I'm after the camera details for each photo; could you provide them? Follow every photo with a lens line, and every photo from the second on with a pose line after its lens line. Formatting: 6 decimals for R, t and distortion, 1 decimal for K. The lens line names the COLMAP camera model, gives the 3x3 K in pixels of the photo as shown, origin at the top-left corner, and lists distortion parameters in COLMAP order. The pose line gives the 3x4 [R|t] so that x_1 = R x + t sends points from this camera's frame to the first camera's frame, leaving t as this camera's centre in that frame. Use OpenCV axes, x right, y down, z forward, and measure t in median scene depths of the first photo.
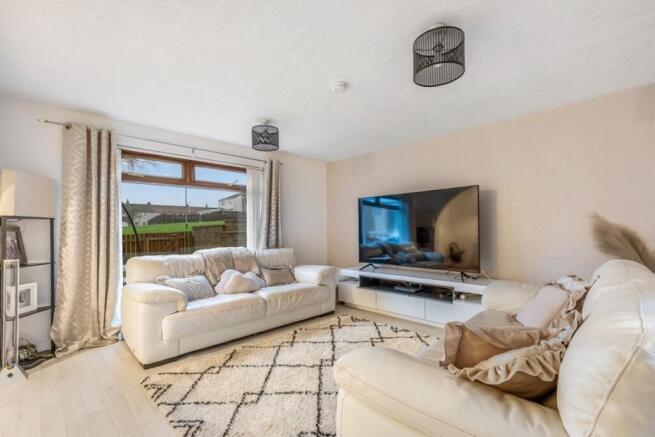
lens RADIAL K [[293.4, 0, 327.5], [0, 293.4, 218.5], [0, 0, 1]] dist [0.000018, -0.000007]
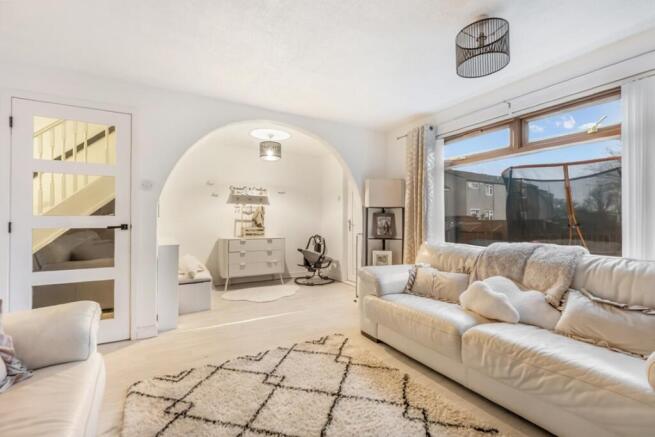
lens RADIAL K [[293.4, 0, 327.5], [0, 293.4, 218.5], [0, 0, 1]] dist [0.000018, -0.000007]
pose [[-0.245741, 0.008780, -0.969296, 0.470584], [0.039800, 0.999207, -0.001039, 0.040349], [0.968518, -0.038834, -0.245895, 1.005249]]
